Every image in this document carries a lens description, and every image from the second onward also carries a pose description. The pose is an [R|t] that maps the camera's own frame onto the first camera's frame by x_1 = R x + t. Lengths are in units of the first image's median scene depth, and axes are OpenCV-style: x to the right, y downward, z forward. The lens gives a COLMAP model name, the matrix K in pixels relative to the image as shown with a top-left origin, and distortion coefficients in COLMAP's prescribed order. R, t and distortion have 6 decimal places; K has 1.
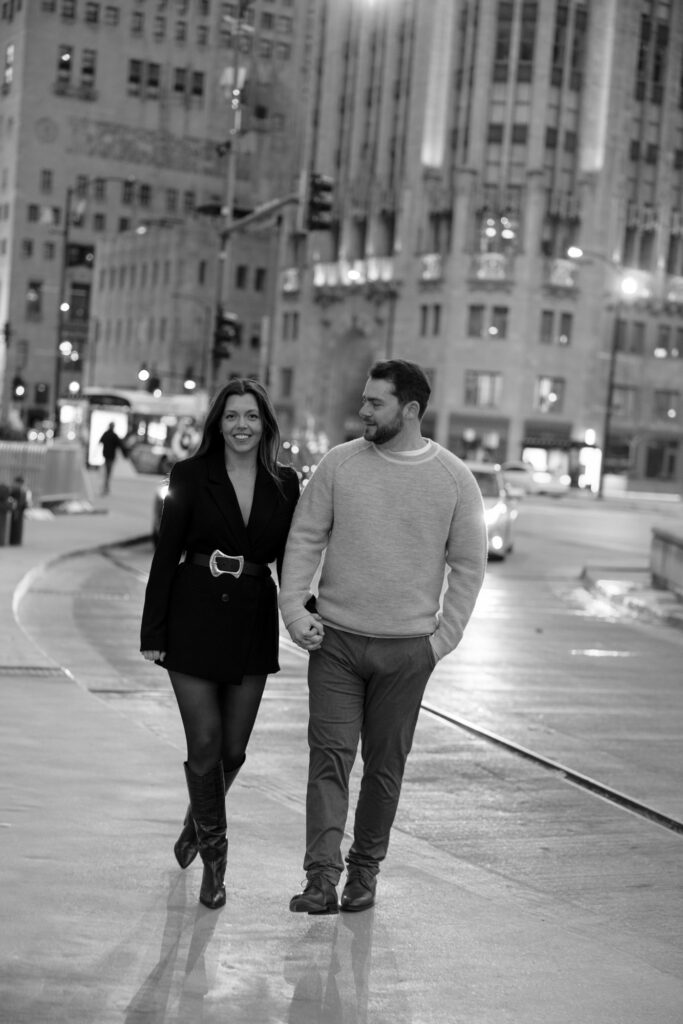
lens RADIAL K [[1632.1, 0, 341.5], [0, 1632.1, 512.0], [0, 0, 1]] dist [0.032706, -0.172144]
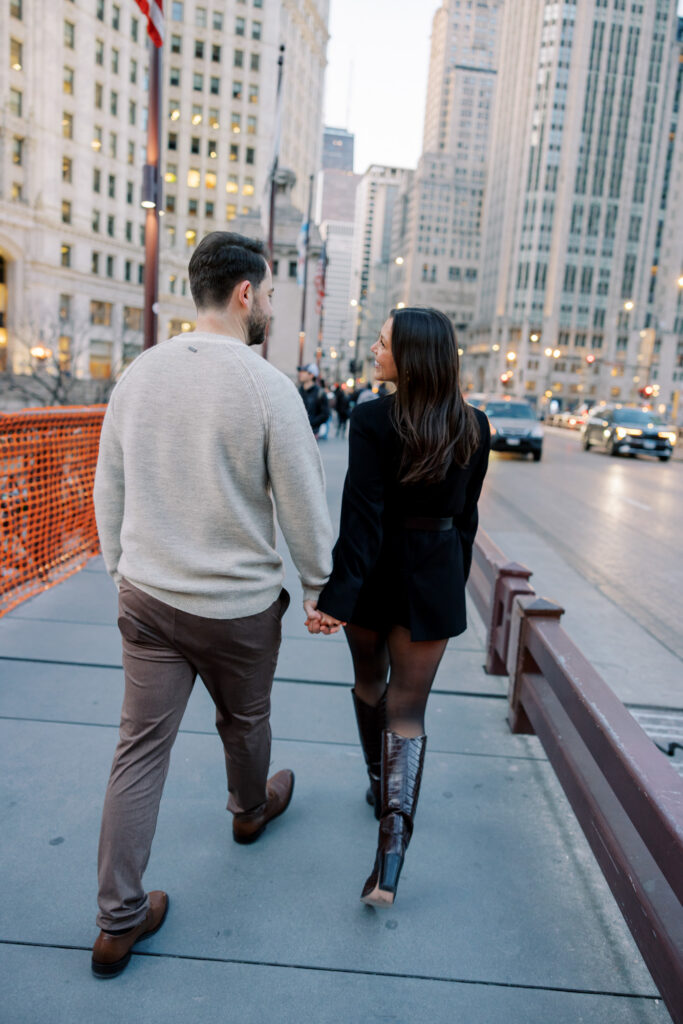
lens RADIAL K [[790.6, 0, 341.5], [0, 790.6, 512.0], [0, 0, 1]] dist [0.004581, 0.003822]
pose [[0.933769, 0.047547, -0.354704, 0.330757], [-0.018484, 0.996220, 0.084880, 0.049233], [0.357399, -0.072702, 0.931118, -0.592002]]
